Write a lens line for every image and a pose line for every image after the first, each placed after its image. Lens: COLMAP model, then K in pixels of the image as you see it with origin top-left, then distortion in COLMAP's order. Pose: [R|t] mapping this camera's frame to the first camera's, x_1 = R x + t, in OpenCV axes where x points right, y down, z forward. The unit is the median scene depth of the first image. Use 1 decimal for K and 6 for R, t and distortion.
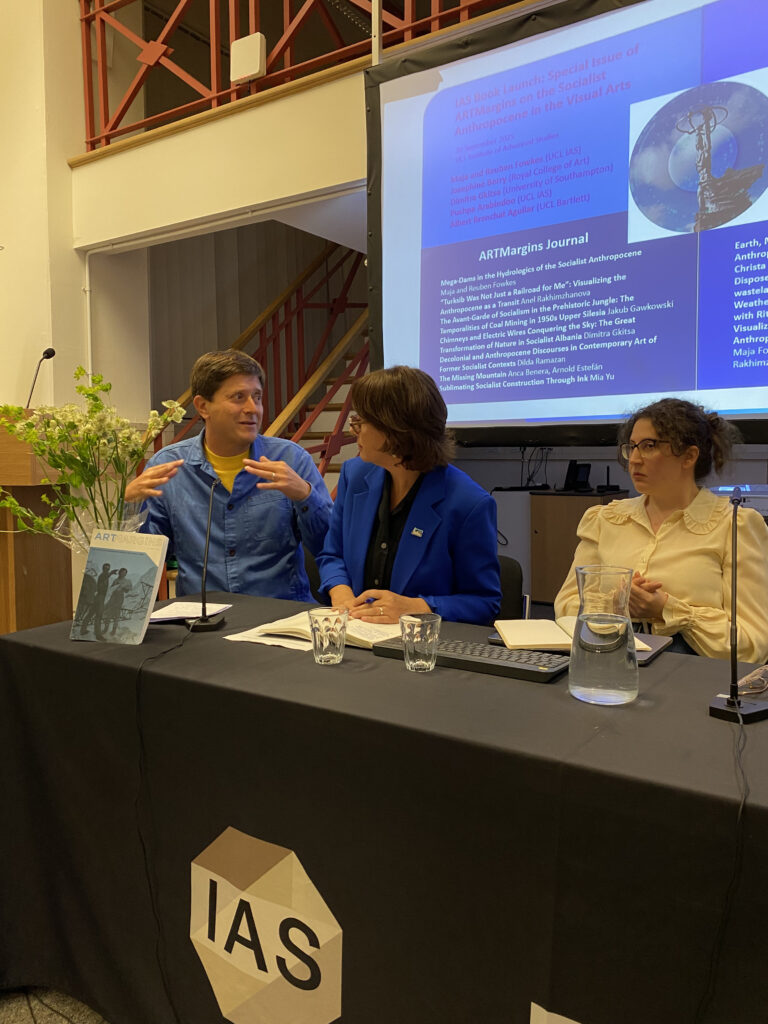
lens RADIAL K [[777.1, 0, 398.3], [0, 777.1, 508.1], [0, 0, 1]] dist [0.038845, -0.044953]
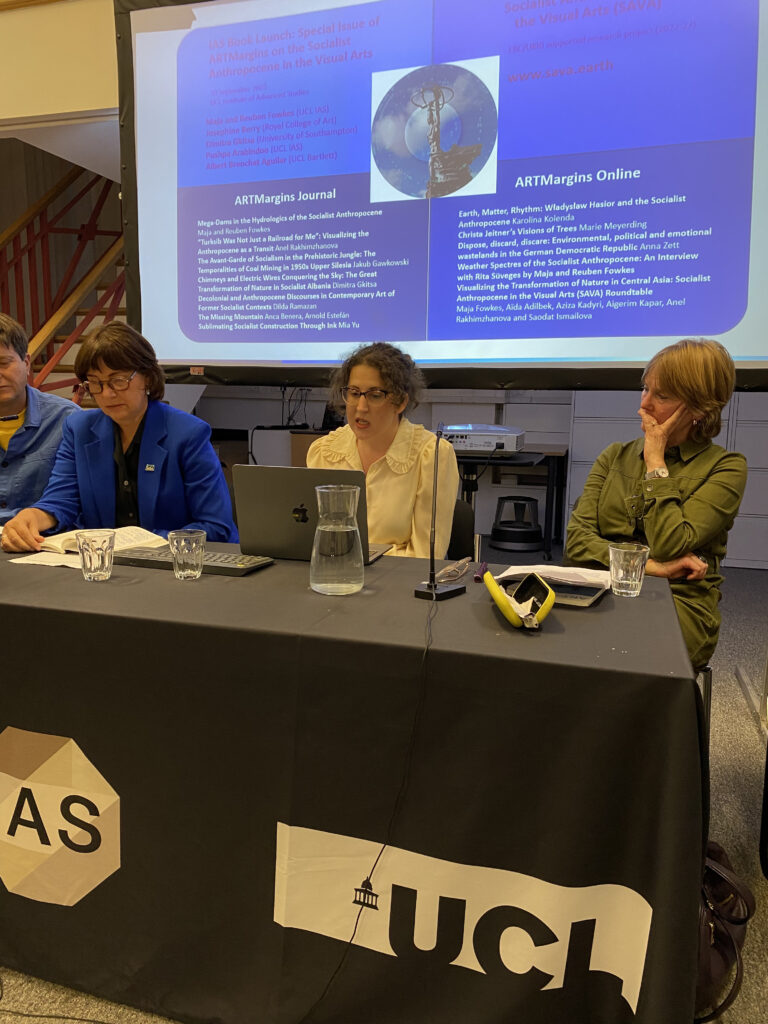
lens RADIAL K [[777.1, 0, 383.3], [0, 777.1, 506.1], [0, 0, 1]] dist [0.038845, -0.044953]
pose [[0.960516, -0.019501, 0.277542, -0.003855], [-0.001099, 0.997267, 0.073873, 0.007543], [-0.278224, -0.071261, 0.957869, -0.086679]]
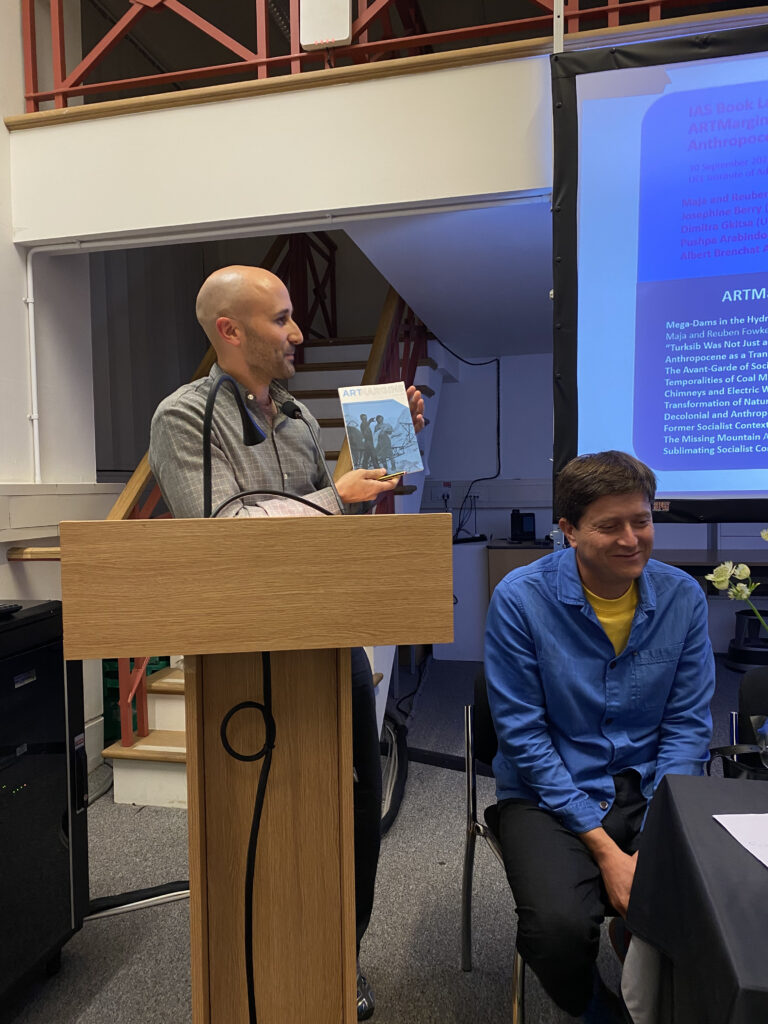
lens RADIAL K [[777.1, 0, 392.6], [0, 777.1, 519.5], [0, 0, 1]] dist [0.038845, -0.044953]
pose [[0.938825, -0.033481, 0.342764, -0.532146], [0.041676, 0.998994, -0.016571, -0.085751], [-0.341864, 0.029842, 0.939276, 0.345590]]
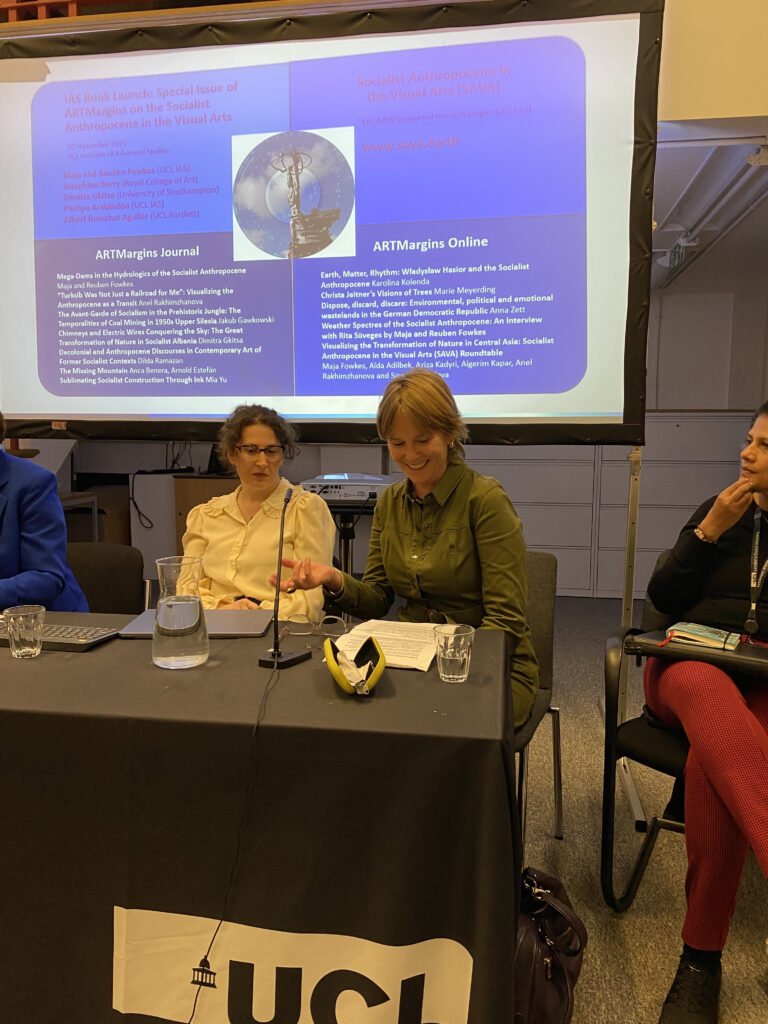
lens RADIAL K [[777.1, 0, 398.7], [0, 777.1, 514.2], [0, 0, 1]] dist [0.038845, -0.044953]
pose [[0.911471, -0.034155, 0.409945, 0.033597], [0.017188, 0.998839, 0.045004, -0.019997], [-0.411006, -0.033974, 0.910999, -0.119658]]
